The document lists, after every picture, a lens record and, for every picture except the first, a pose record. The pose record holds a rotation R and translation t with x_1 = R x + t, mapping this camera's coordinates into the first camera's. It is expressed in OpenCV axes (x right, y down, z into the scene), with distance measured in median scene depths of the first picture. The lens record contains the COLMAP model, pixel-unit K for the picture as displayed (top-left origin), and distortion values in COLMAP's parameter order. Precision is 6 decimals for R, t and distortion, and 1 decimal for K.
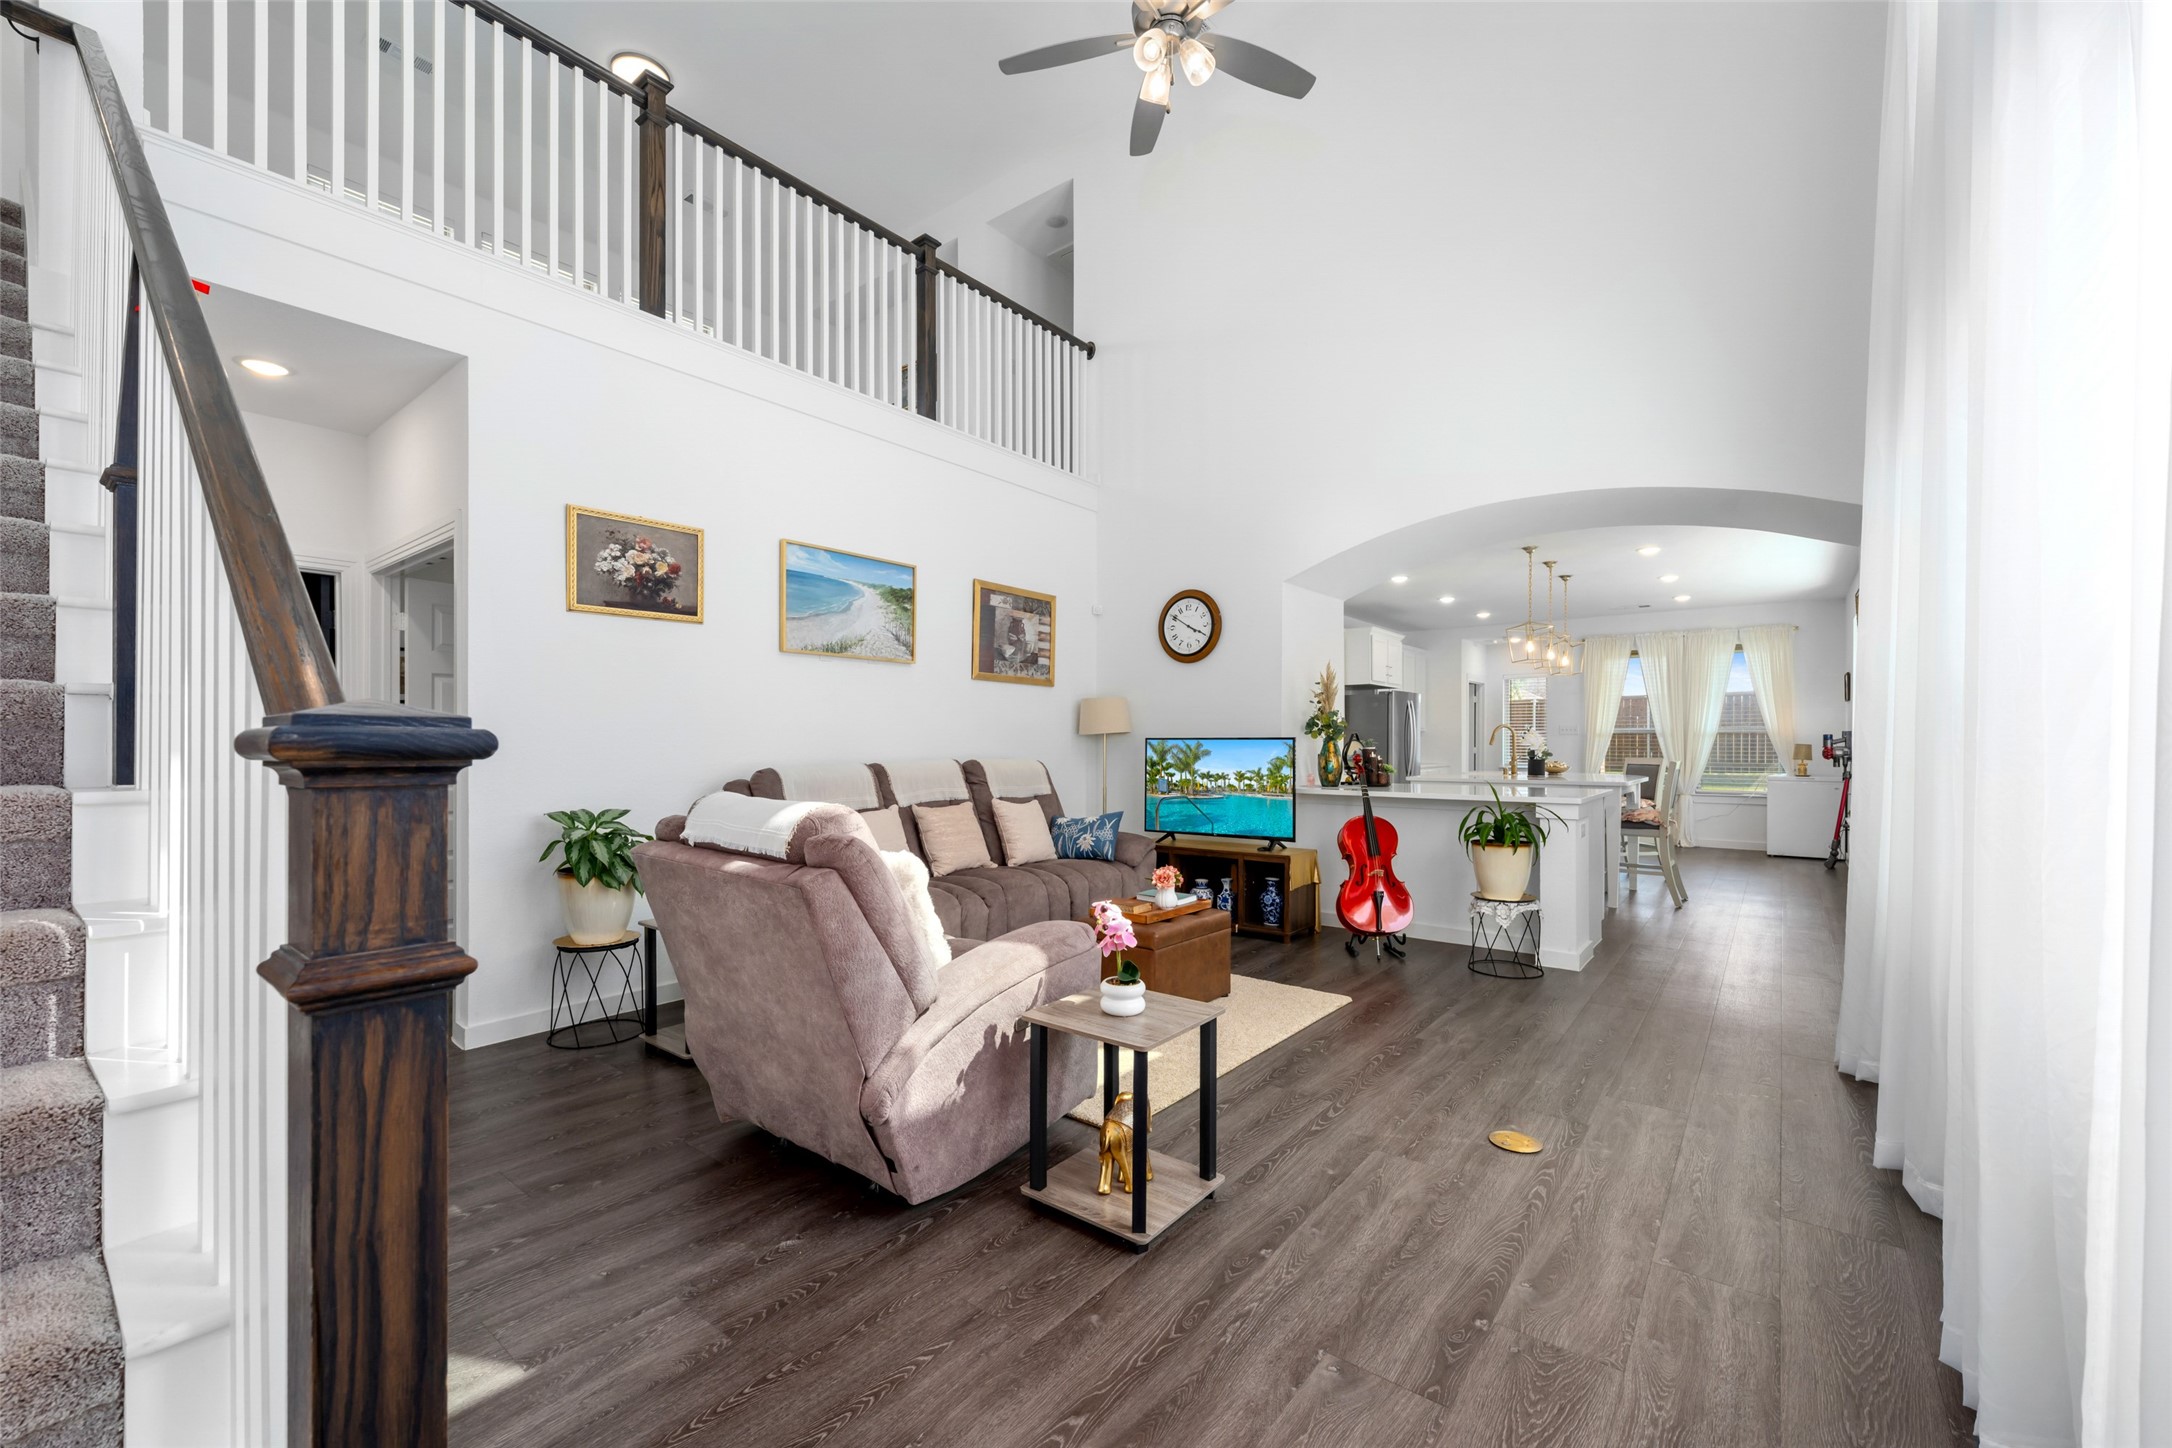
lens RADIAL K [[881.1, 0, 1082.4], [0, 881.1, 738.8], [0, 0, 1]] dist [0.005785, 0.000077]
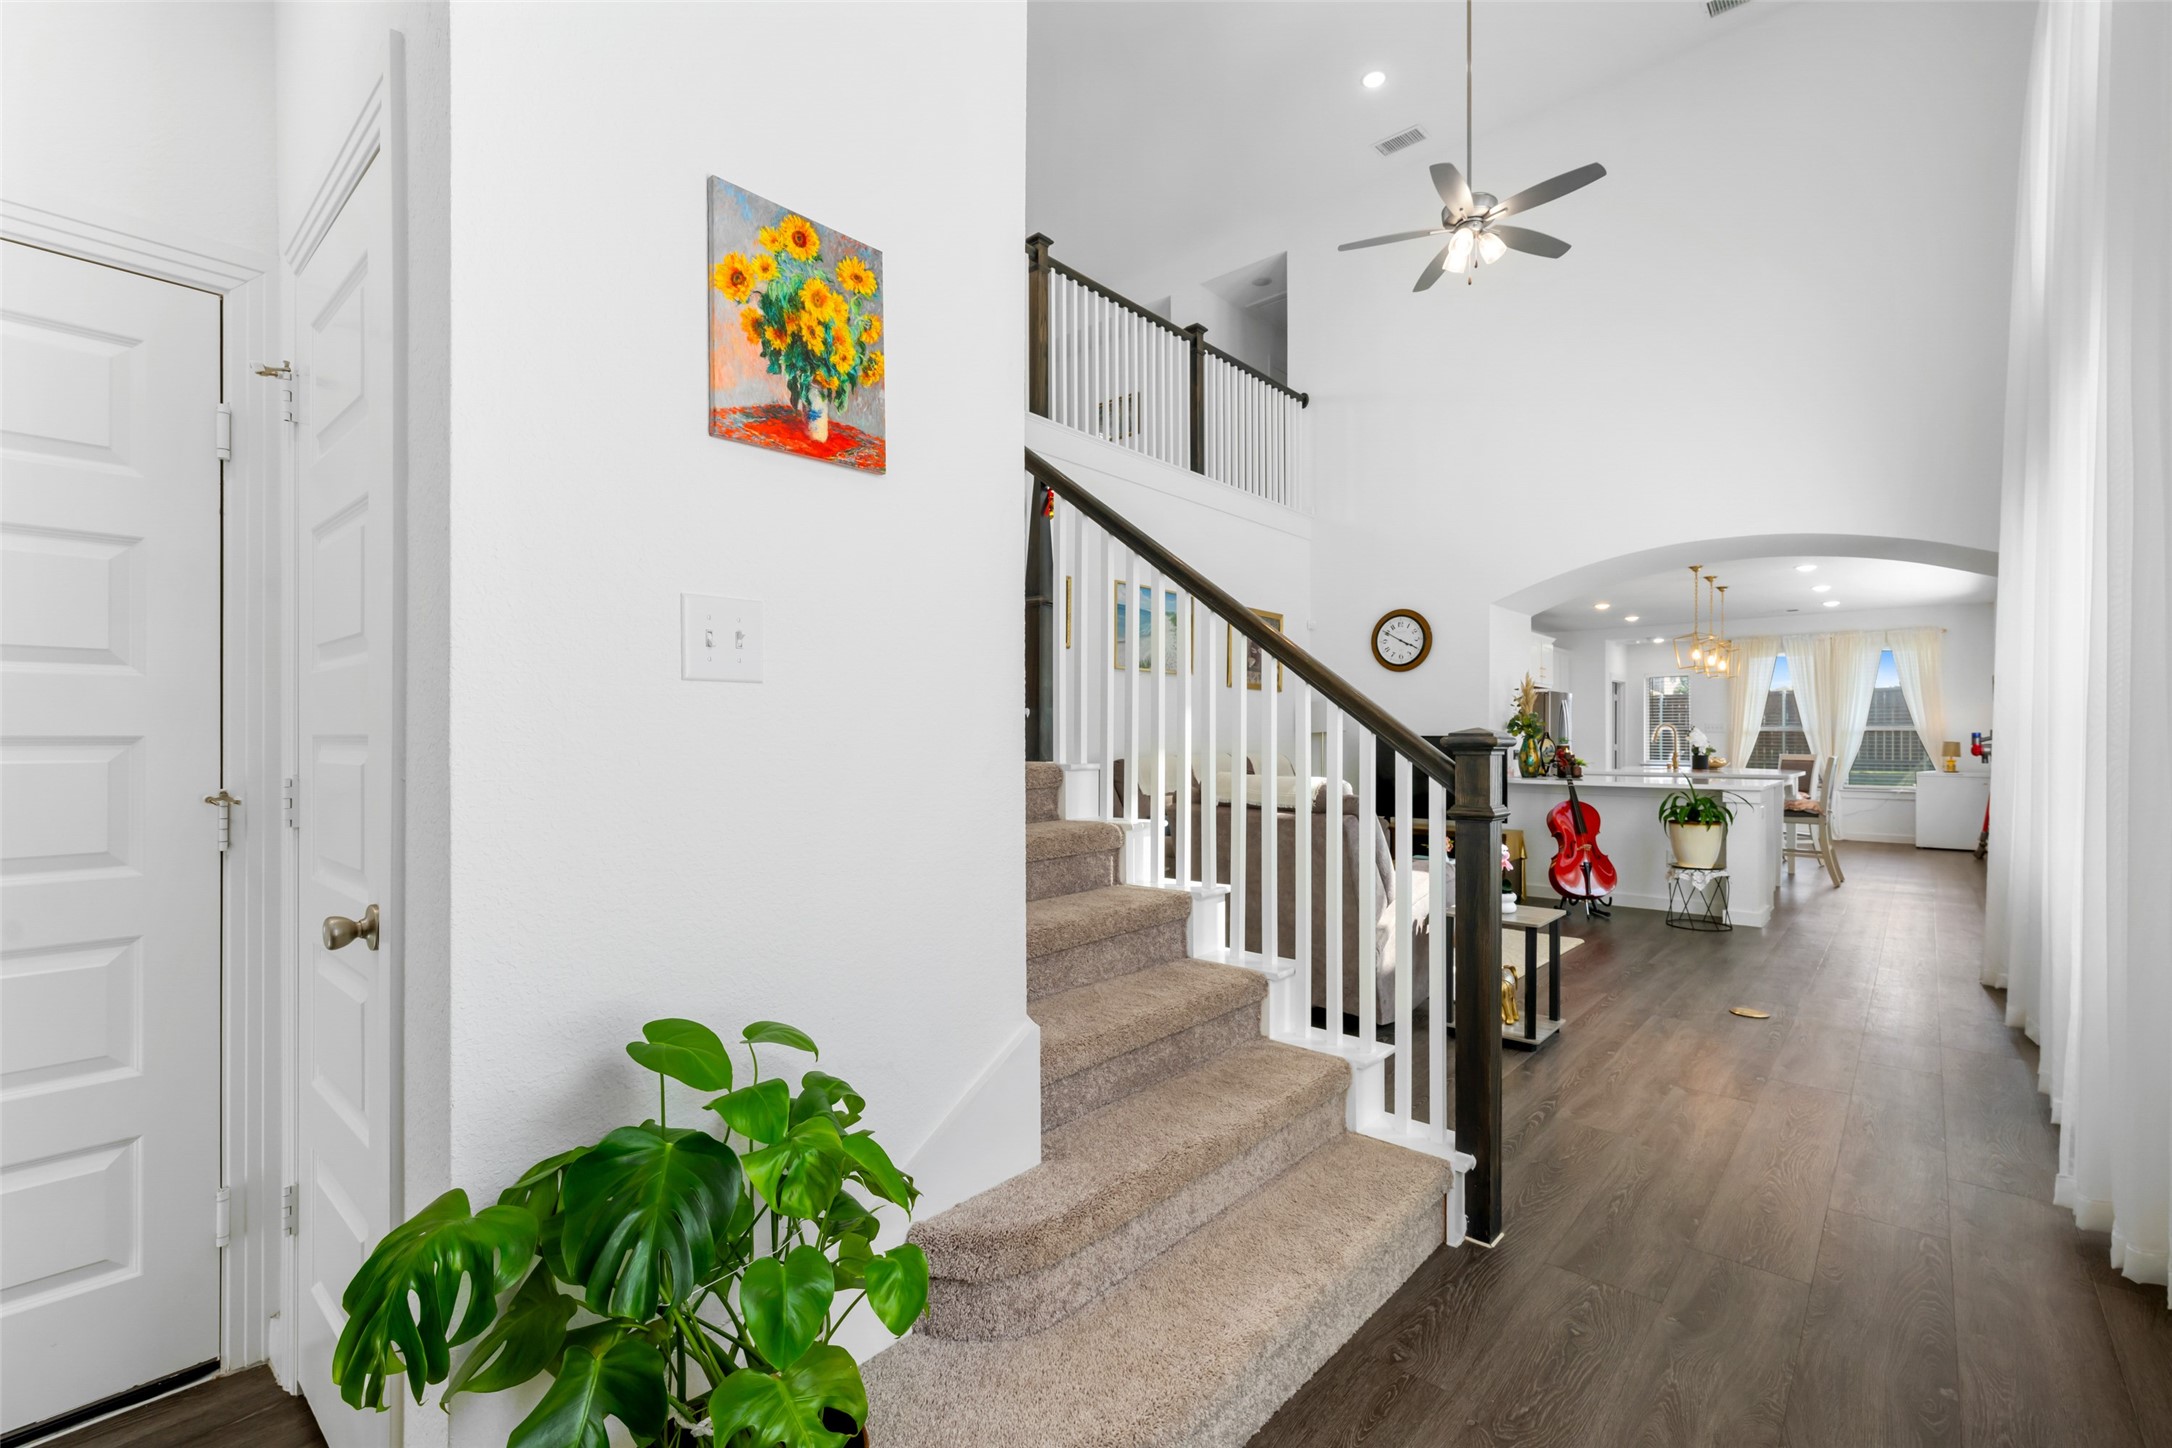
lens RADIAL K [[953.7, 0, 1091.4], [0, 953.7, 727.9], [0, 0, 1]] dist [0.013847, -0.000269]
pose [[0.999018, 0.000753, -0.044309, -0.284318], [-0.001051, 0.999977, -0.006690, -0.003305], [0.044303, 0.006730, 0.998995, -0.346249]]
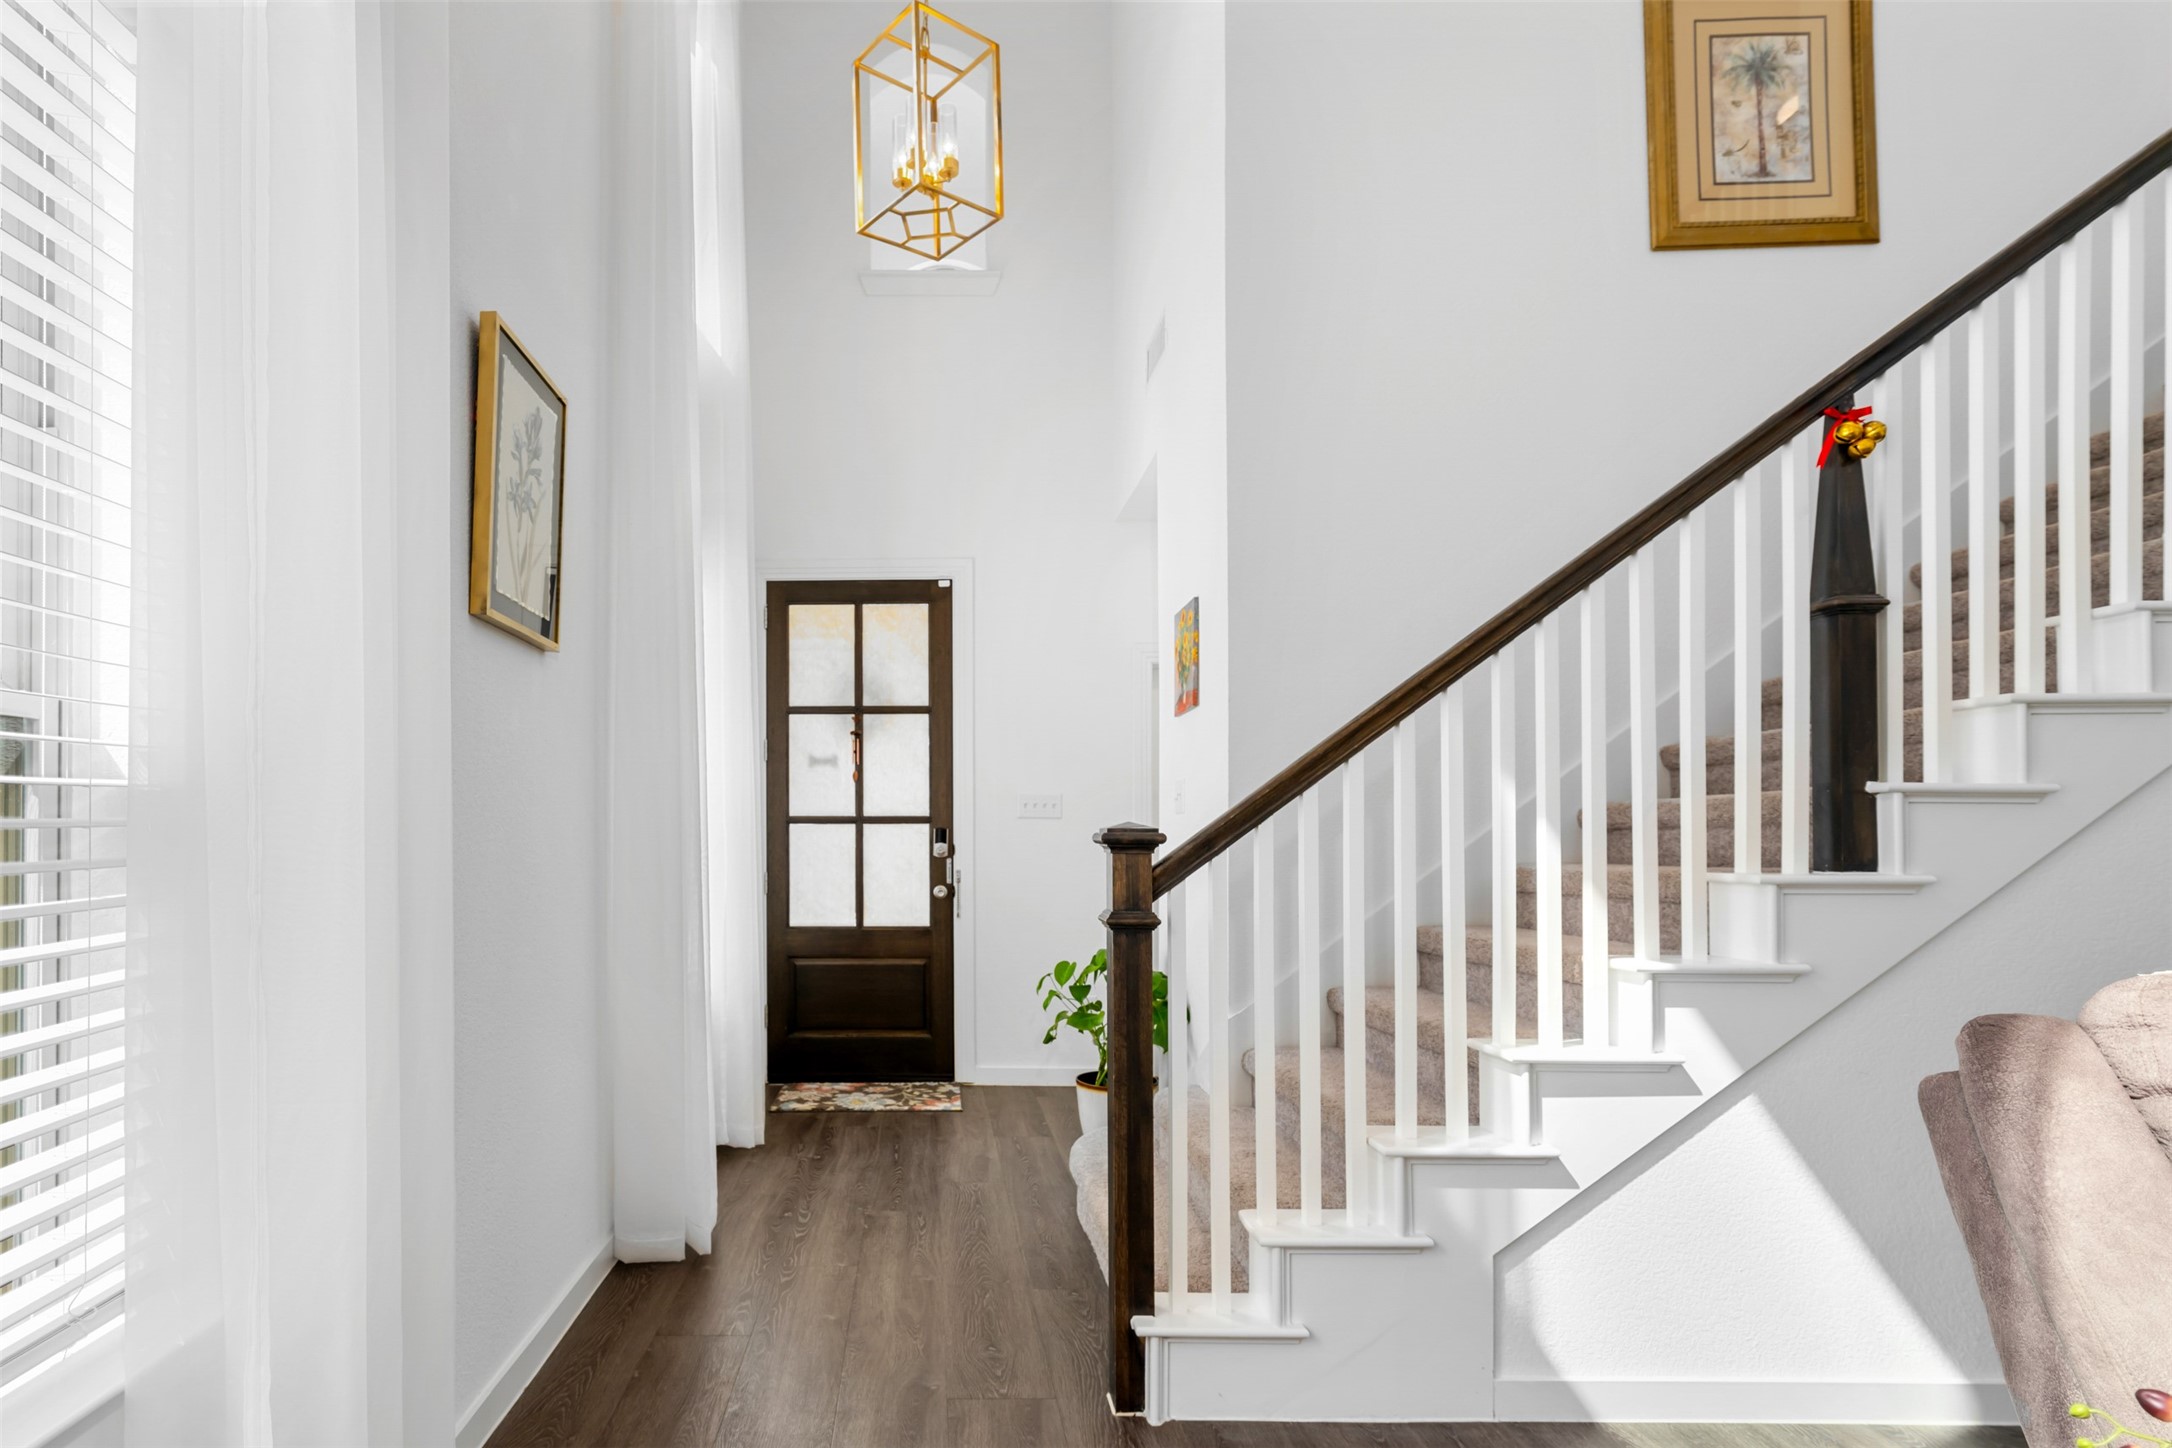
lens RADIAL K [[1106.9, 0, 913.5], [0, 1106.9, 833.5], [0, 0, 1]] dist [-0.000676, -0.000017]
pose [[-0.788965, -0.000222, -0.614438, 0.250761], [0.005044, 0.999964, -0.006838, 0.002870], [0.614418, -0.008494, -0.788935, 0.455742]]
